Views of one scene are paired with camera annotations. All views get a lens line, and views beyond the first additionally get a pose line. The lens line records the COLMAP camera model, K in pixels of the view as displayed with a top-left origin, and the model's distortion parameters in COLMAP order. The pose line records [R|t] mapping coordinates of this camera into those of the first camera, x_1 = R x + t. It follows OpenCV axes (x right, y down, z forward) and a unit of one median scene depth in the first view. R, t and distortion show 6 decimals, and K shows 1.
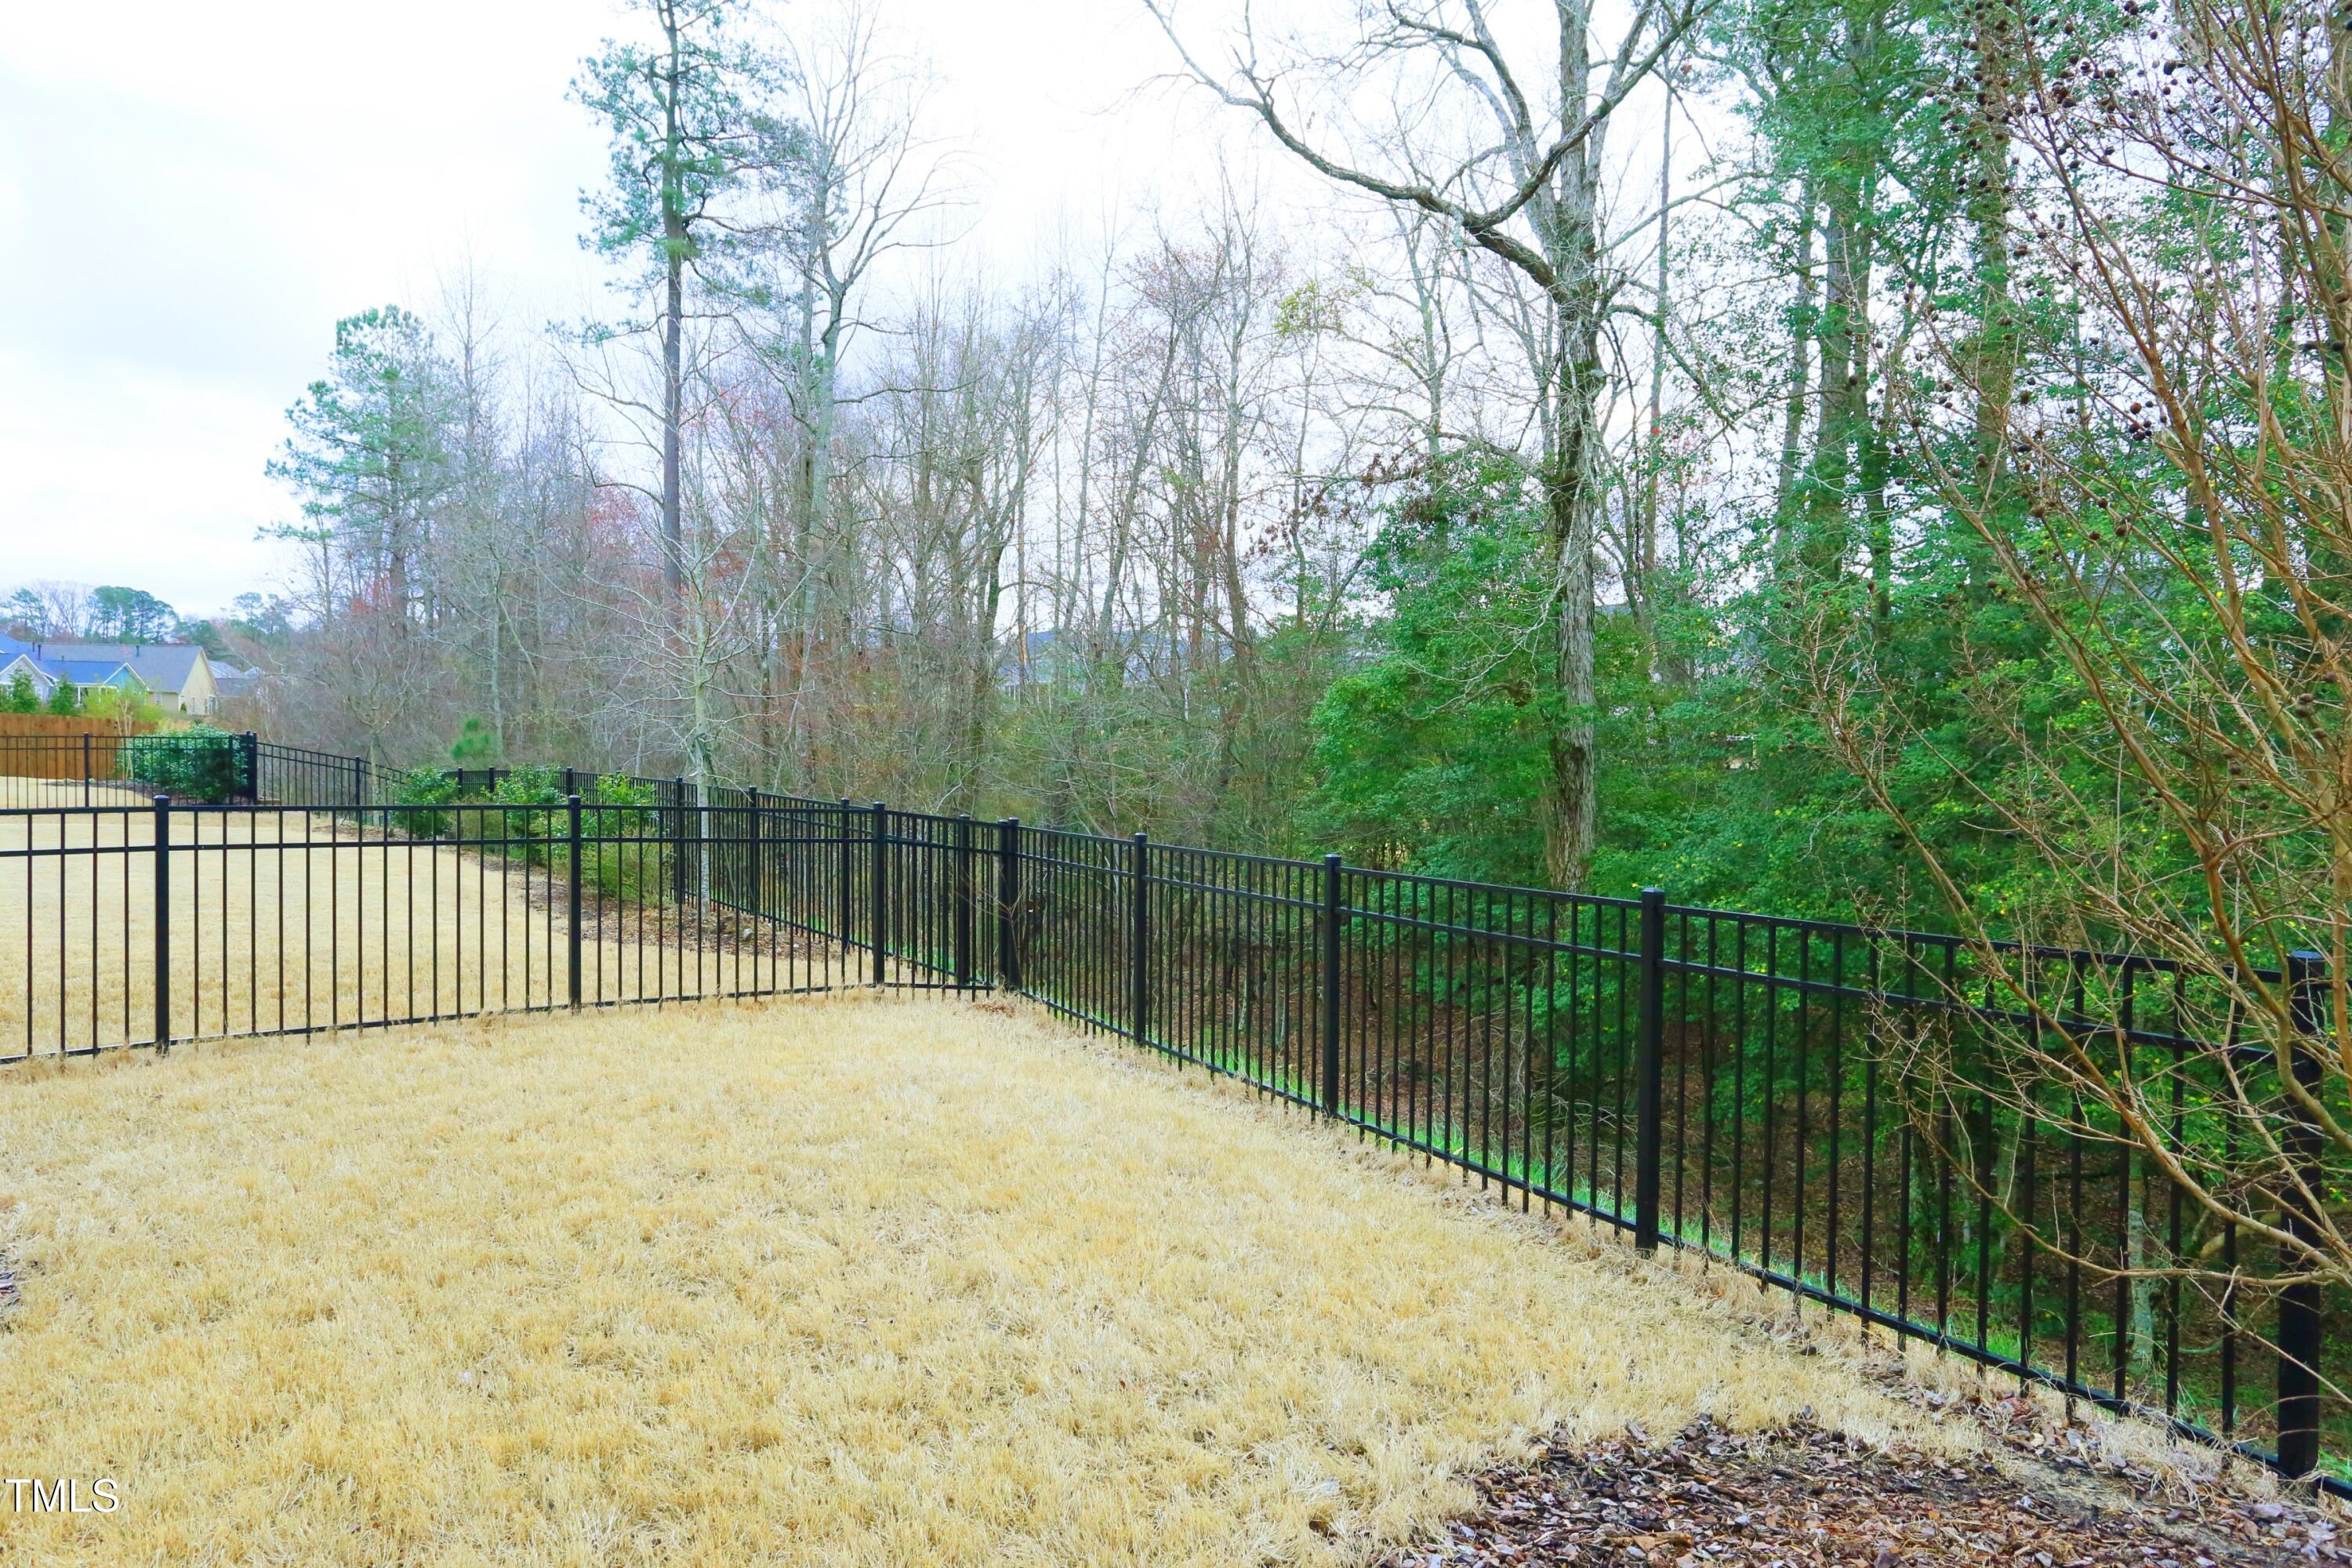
lens RADIAL K [[1512.0, 0, 1176.0], [0, 1512.0, 784.0], [0, 0, 1]] dist [-0.095100, 0.089981]
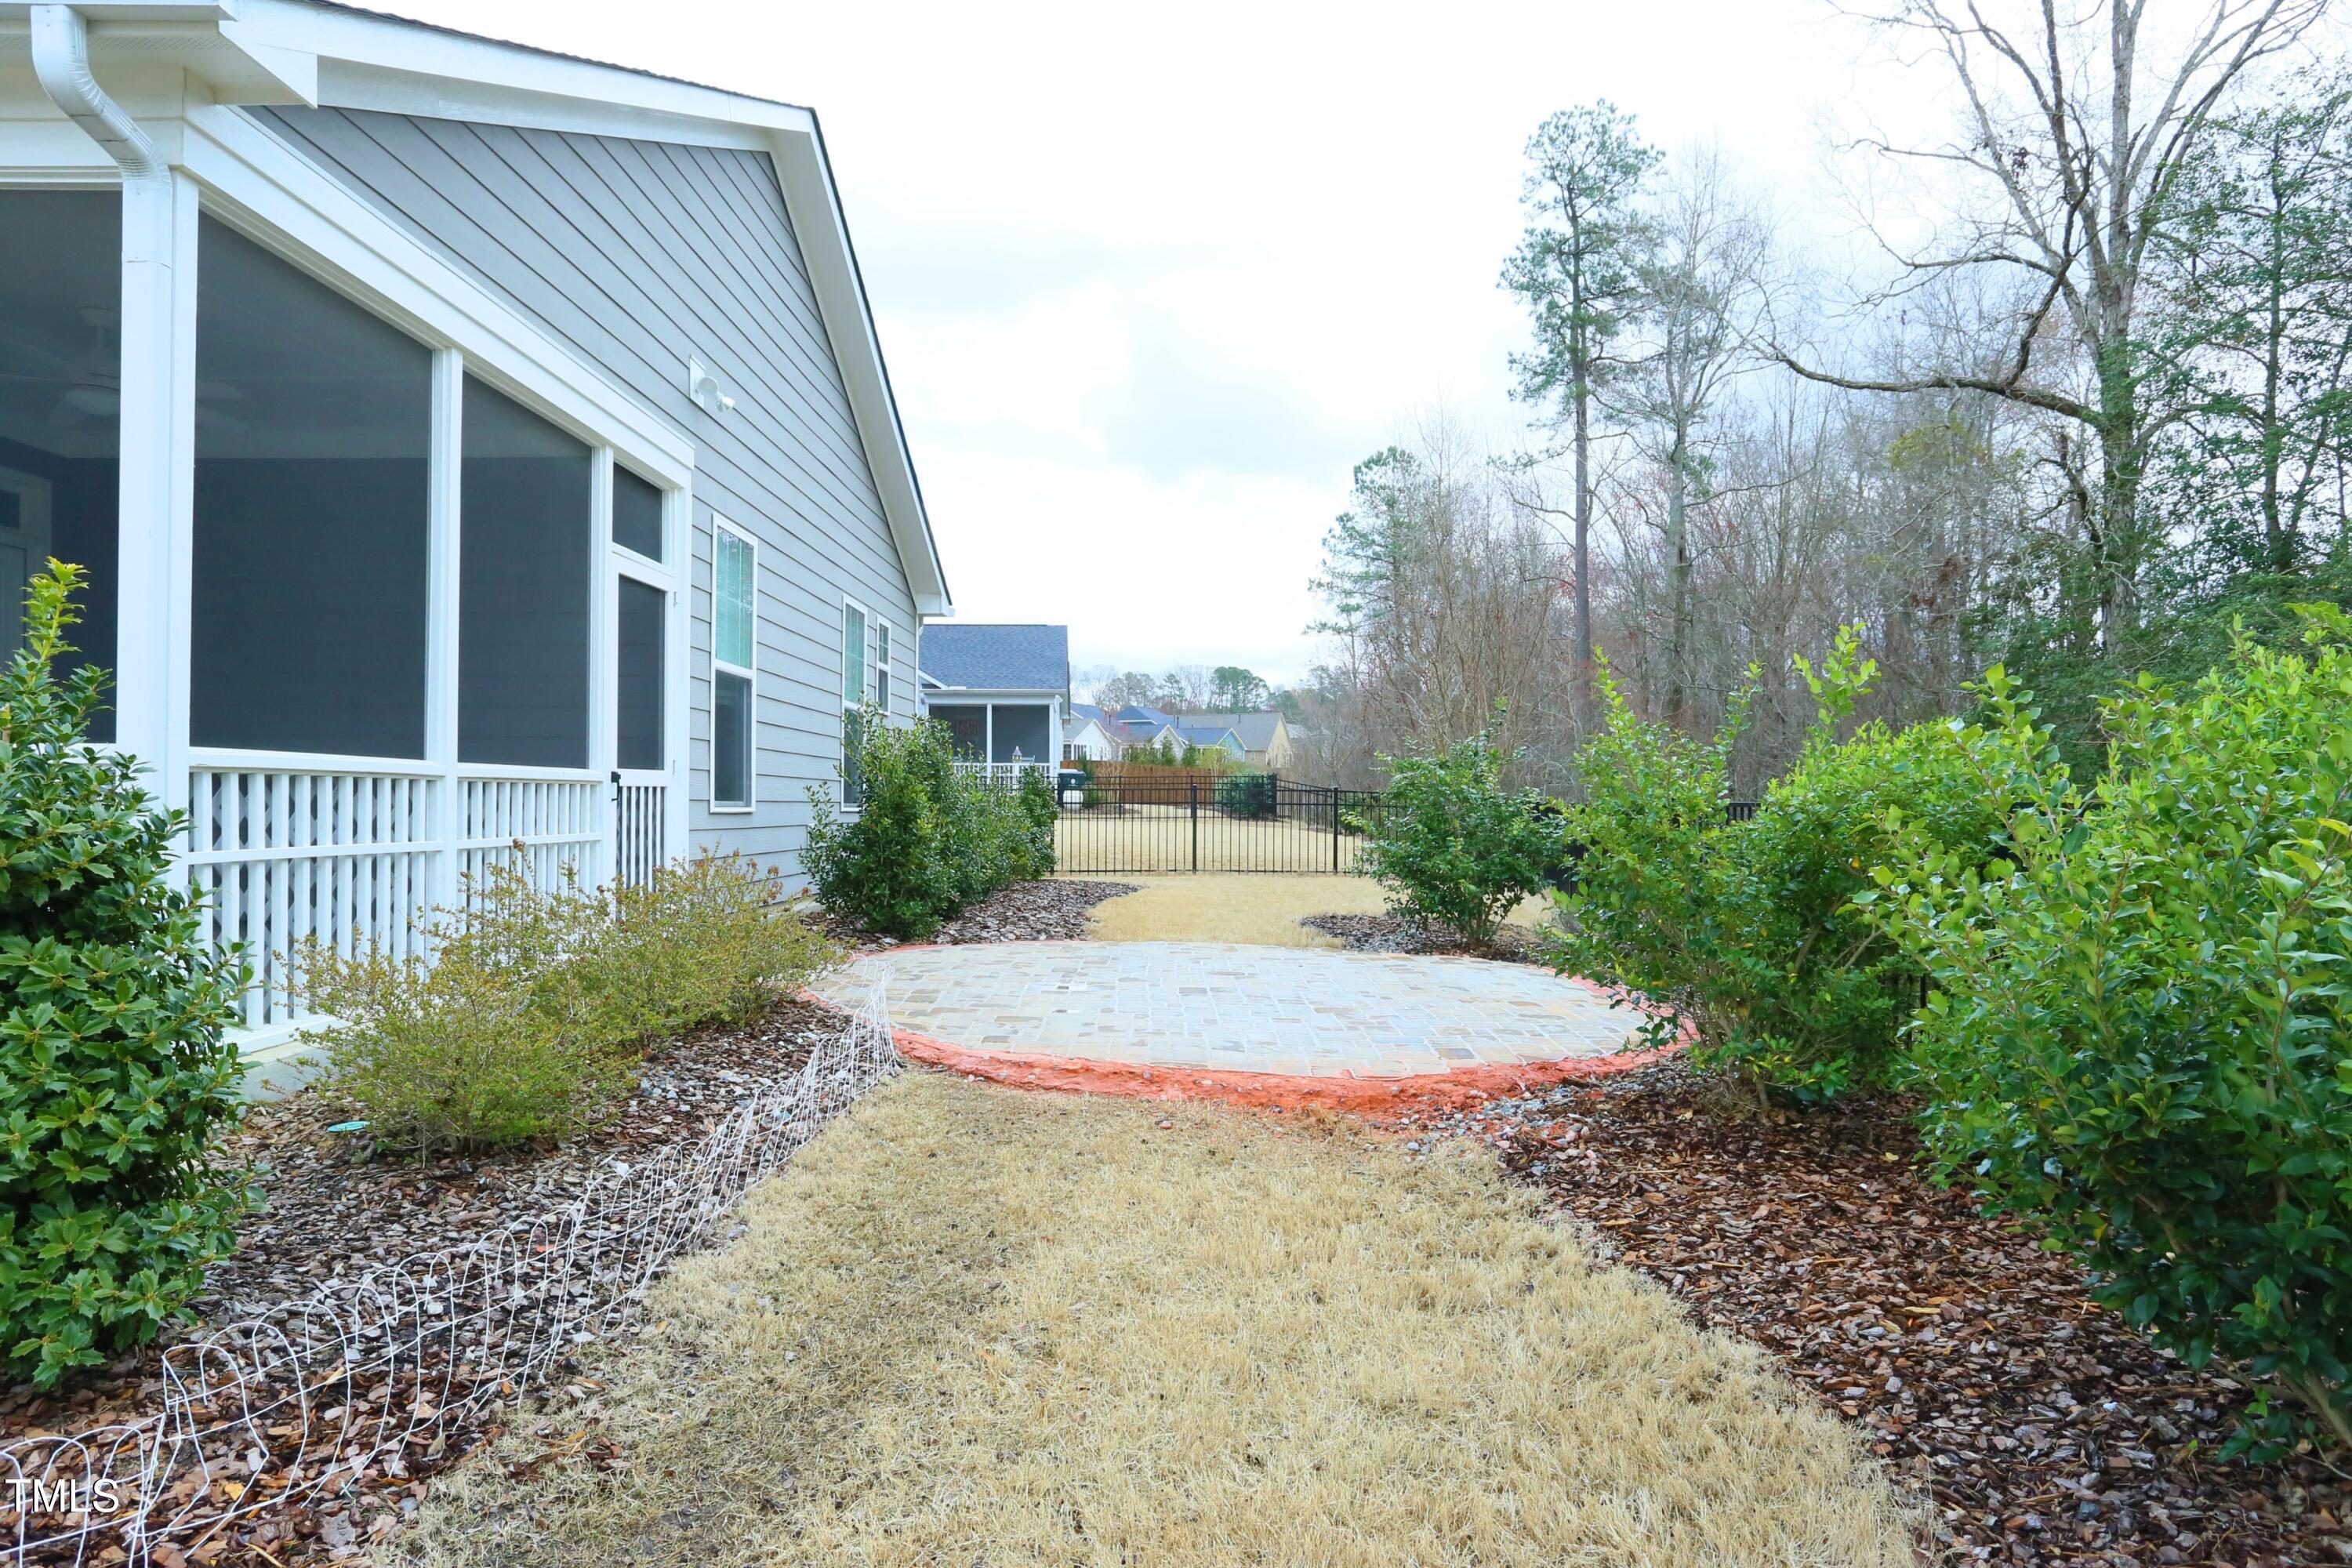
lens RADIAL K [[1512.0, 0, 1176.0], [0, 1512.0, 784.0], [0, 0, 1]] dist [-0.095100, 0.089981]
pose [[0.790378, -0.012575, -0.612491, 0.158597], [-0.006343, 0.999568, -0.028708, 0.013368], [0.612587, 0.026575, 0.789956, -0.196673]]
